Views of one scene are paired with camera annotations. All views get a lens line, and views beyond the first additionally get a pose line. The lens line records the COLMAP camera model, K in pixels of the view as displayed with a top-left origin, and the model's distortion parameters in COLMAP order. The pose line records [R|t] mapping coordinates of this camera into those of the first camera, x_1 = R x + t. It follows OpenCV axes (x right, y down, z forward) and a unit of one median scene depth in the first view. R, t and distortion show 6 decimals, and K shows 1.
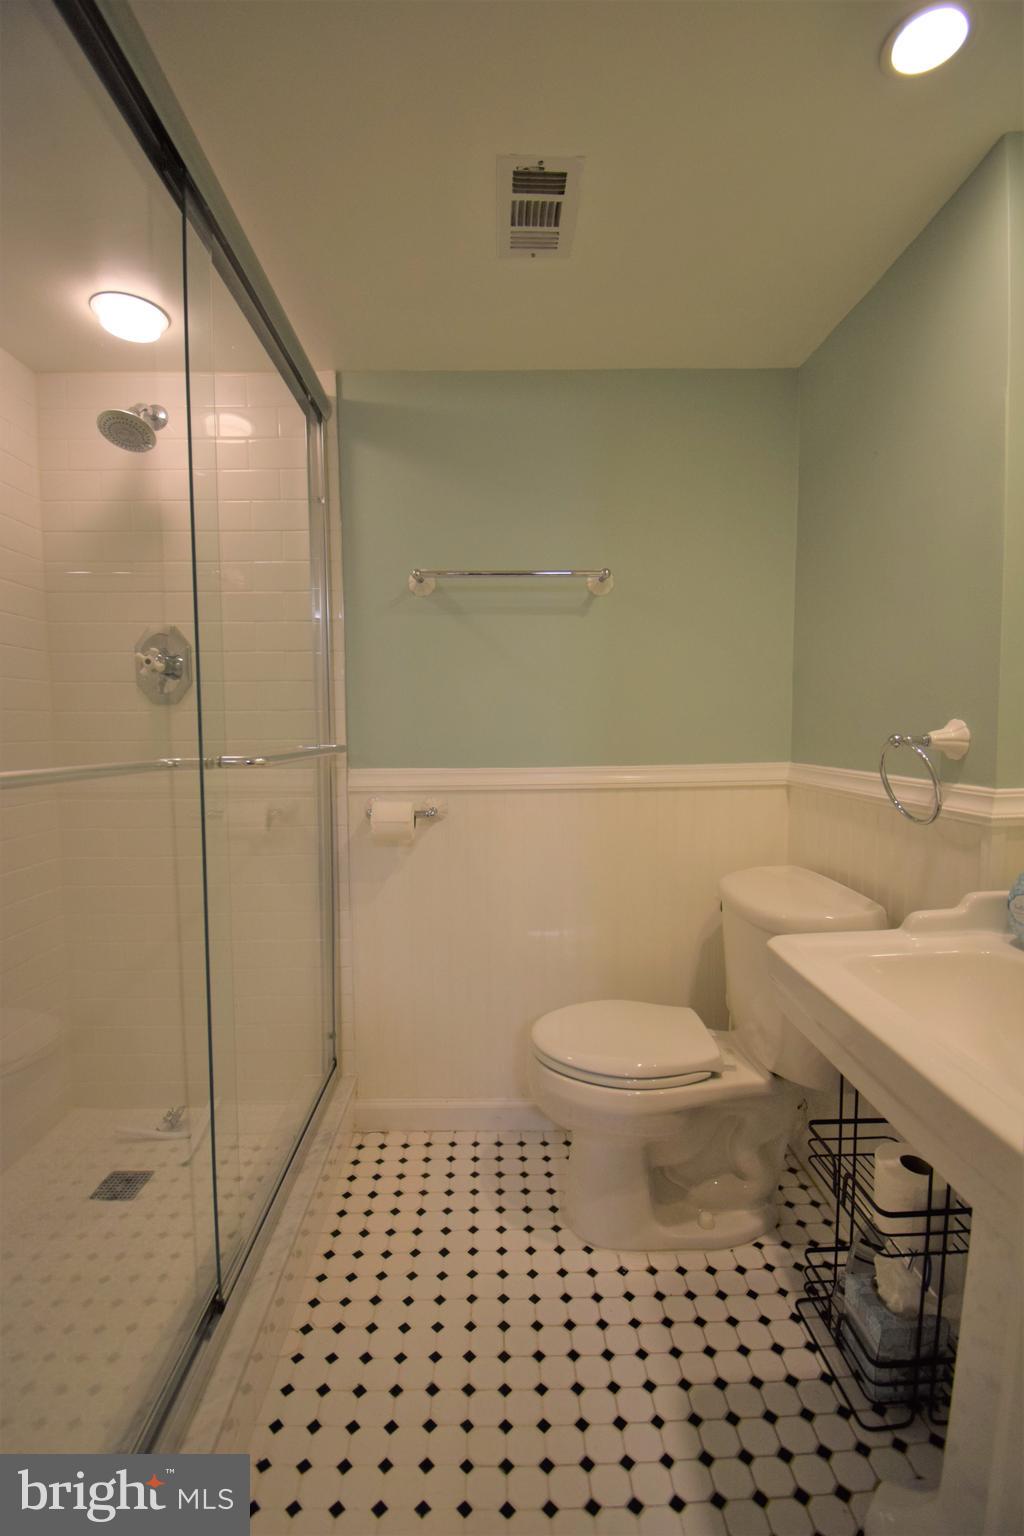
lens RADIAL K [[676.8, 0, 508.4], [0, 676.8, 775.6], [0, 0, 1]] dist [0.012114, -0.021478]
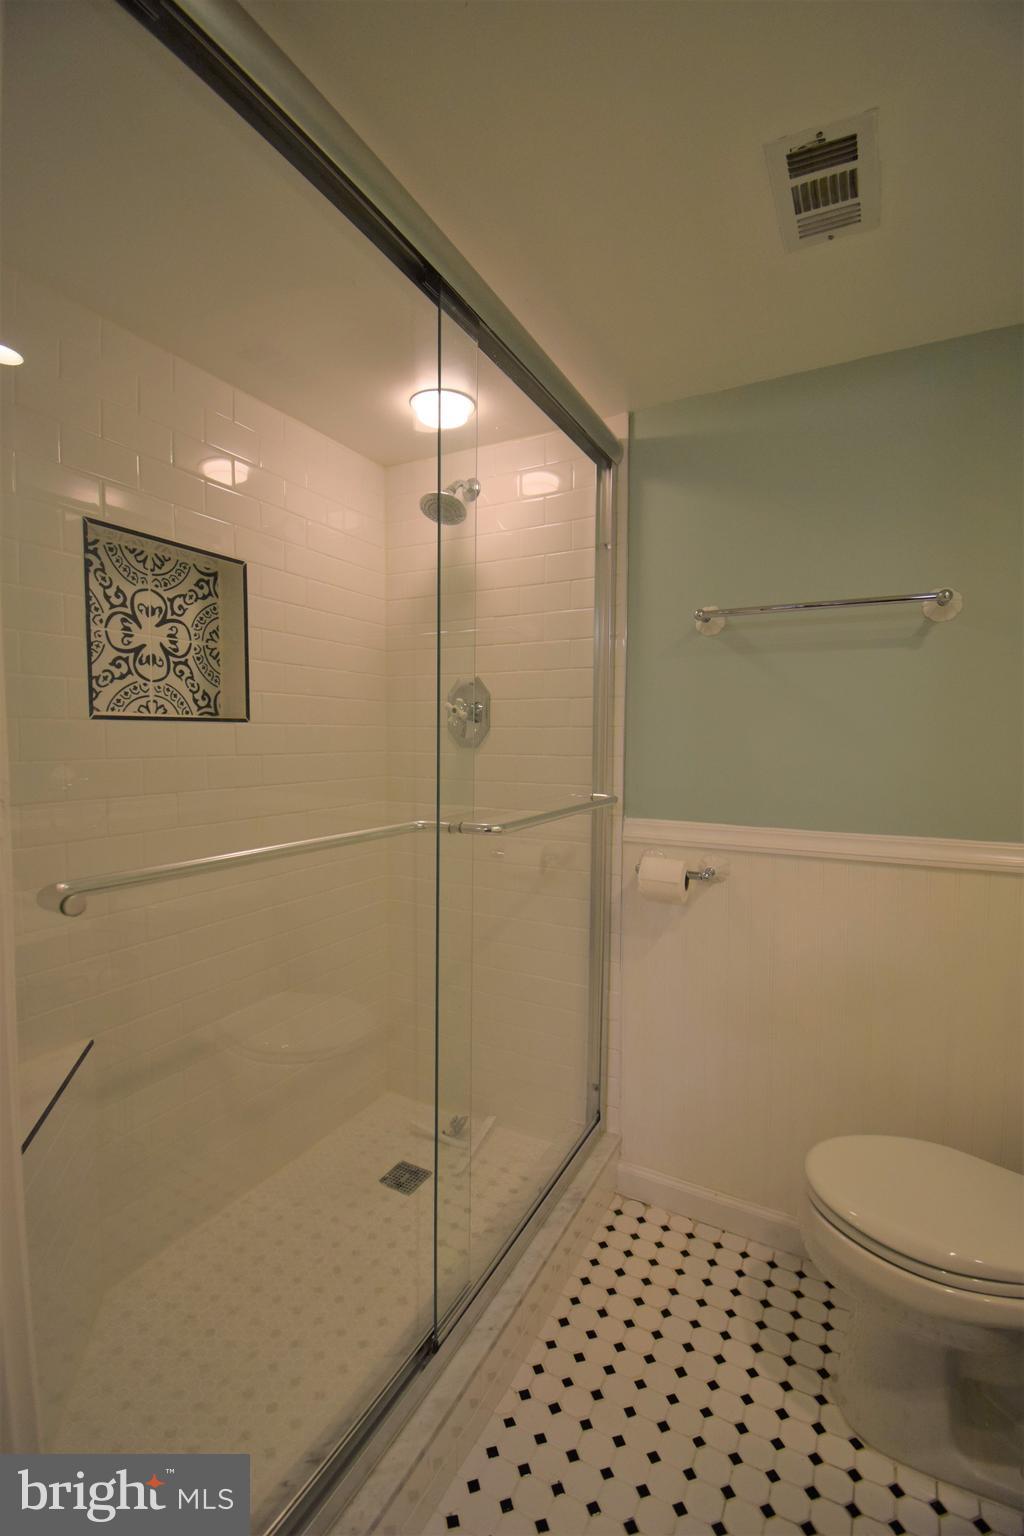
lens RADIAL K [[676.8, 0, 508.1], [0, 676.8, 772.2], [0, 0, 1]] dist [0.012114, -0.021478]
pose [[0.870427, 0.040899, -0.490595, 0.108461], [-0.047892, 0.998851, -0.001701, -0.078256], [0.489962, 0.024977, 0.871386, 0.085444]]
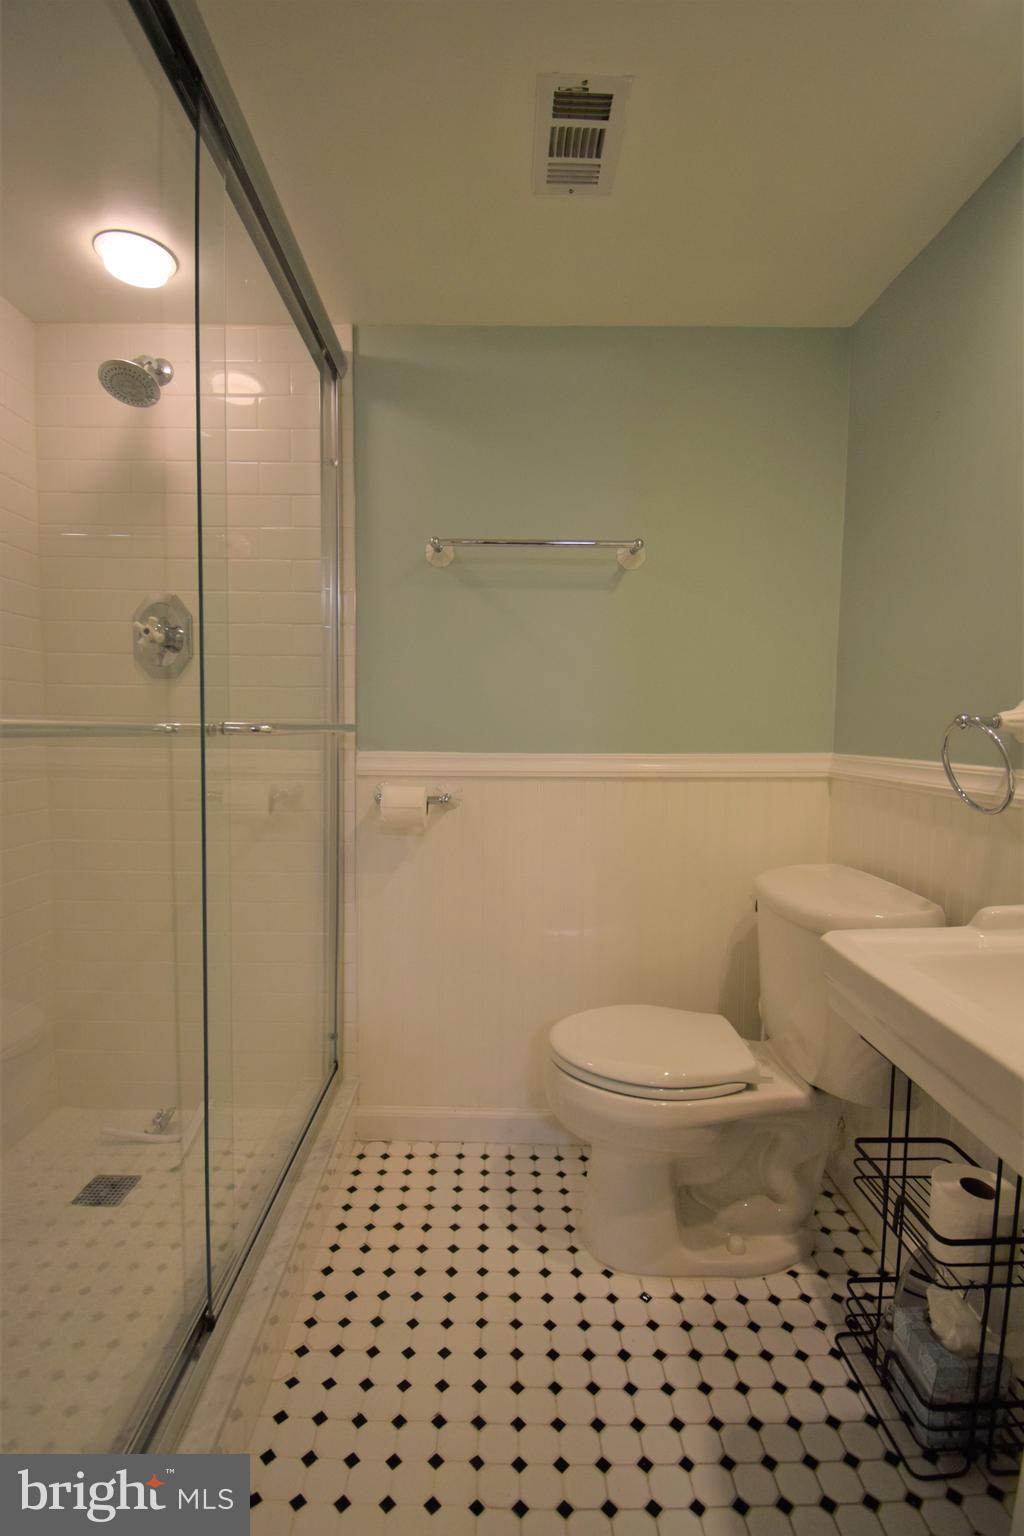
lens RADIAL K [[703.0, 0, 505.9], [0, 703.0, 777.6], [0, 0, 1]] dist [0.006756, -0.017855]
pose [[0.999720, 0.019737, -0.013057, -0.020909], [-0.019780, 0.999799, -0.003191, 0.030939], [0.012991, 0.003449, 0.999910, 0.040072]]
